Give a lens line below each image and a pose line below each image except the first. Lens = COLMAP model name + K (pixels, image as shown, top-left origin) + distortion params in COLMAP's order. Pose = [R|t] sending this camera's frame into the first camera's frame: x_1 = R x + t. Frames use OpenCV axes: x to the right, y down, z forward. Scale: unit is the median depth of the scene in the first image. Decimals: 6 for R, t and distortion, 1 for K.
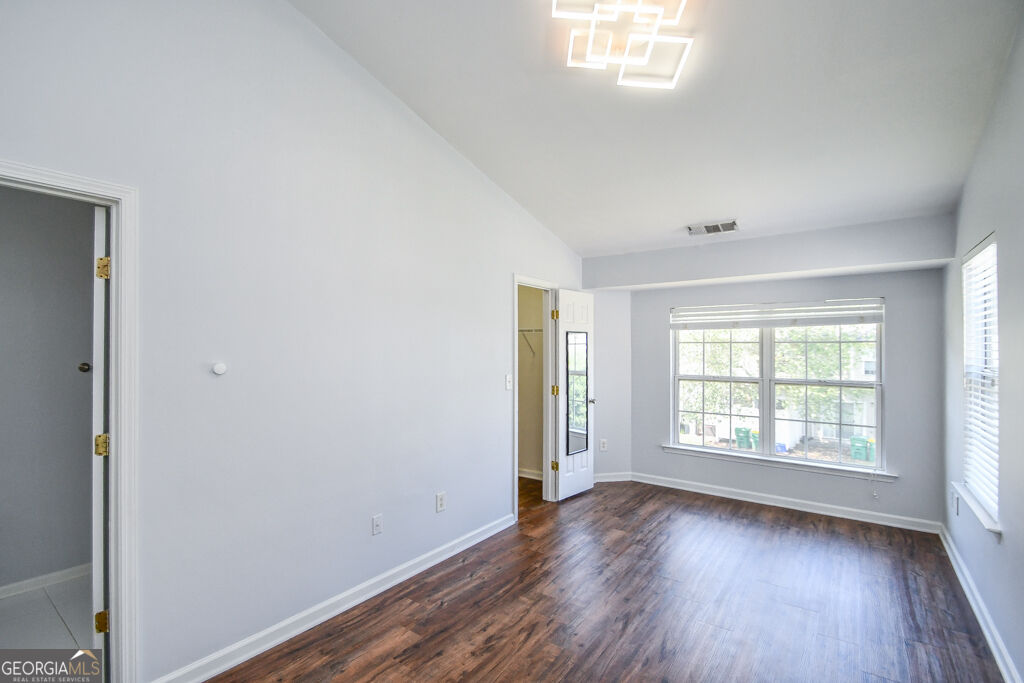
lens RADIAL K [[462.8, 0, 497.6], [0, 462.8, 344.5], [0, 0, 1]] dist [0.011457, -0.014474]
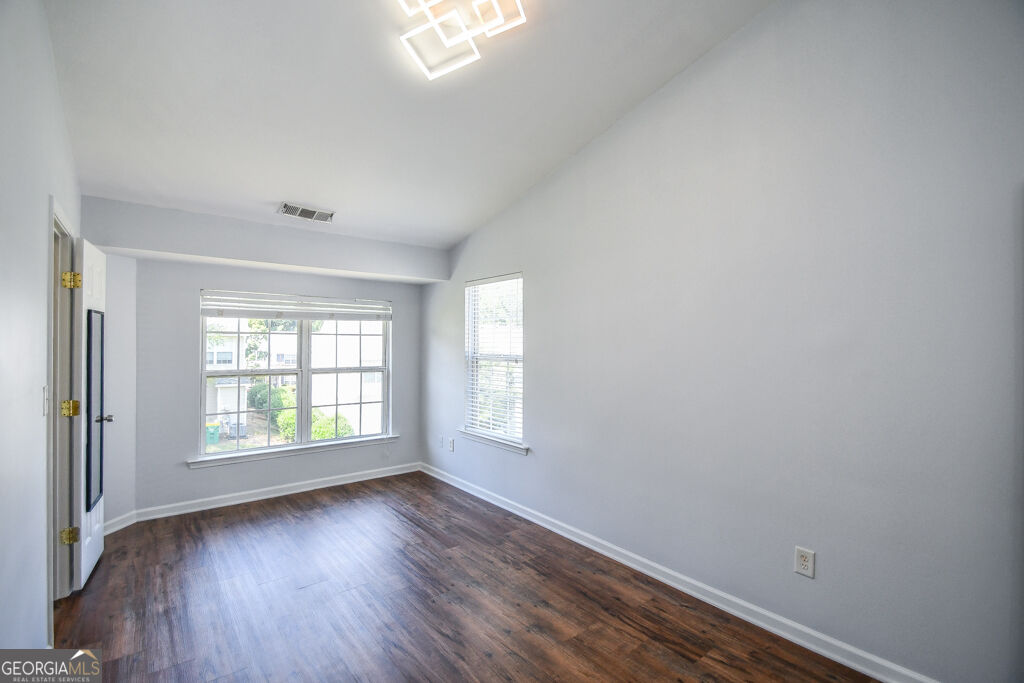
lens RADIAL K [[462.8, 0, 492.7], [0, 462.8, 338.7], [0, 0, 1]] dist [0.011457, -0.014474]
pose [[0.273482, 0.007018, 0.961852, -0.357766], [-0.013677, 0.999901, -0.003407, 0.005098], [-0.961780, -0.012224, 0.273551, 0.386046]]
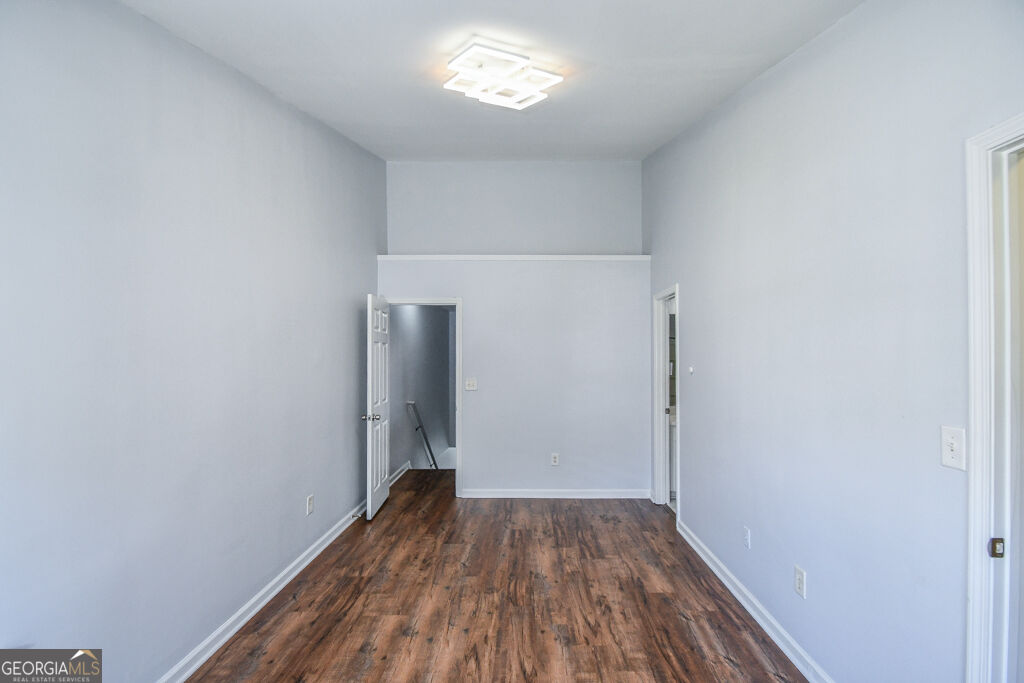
lens RADIAL K [[462.8, 0, 525.8], [0, 462.8, 352.6], [0, 0, 1]] dist [0.011457, -0.014474]
pose [[-0.795037, -0.006923, -0.606521, 0.534197], [0.008076, 0.999725, -0.021997, 0.011815], [0.606507, -0.022387, -0.794763, 1.131047]]
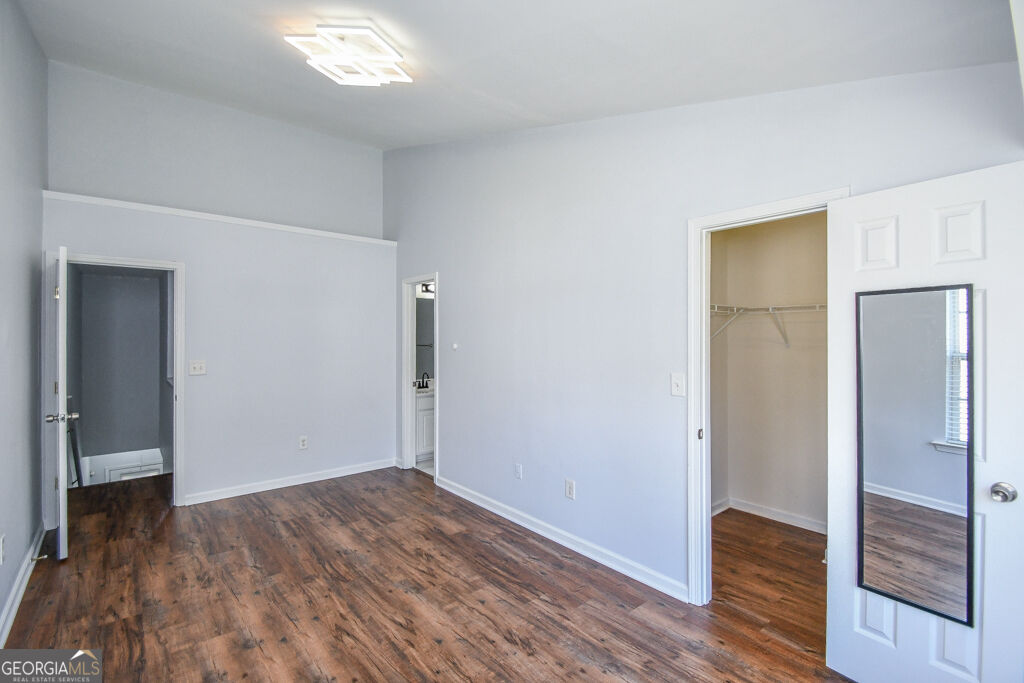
lens RADIAL K [[462.8, 0, 508.5], [0, 462.8, 335.7], [0, 0, 1]] dist [0.011457, -0.014474]
pose [[-0.217457, -0.001436, -0.976069, 0.764122], [0.011396, 0.999927, -0.004010, 0.010105], [0.976003, -0.011995, -0.217425, 0.945834]]
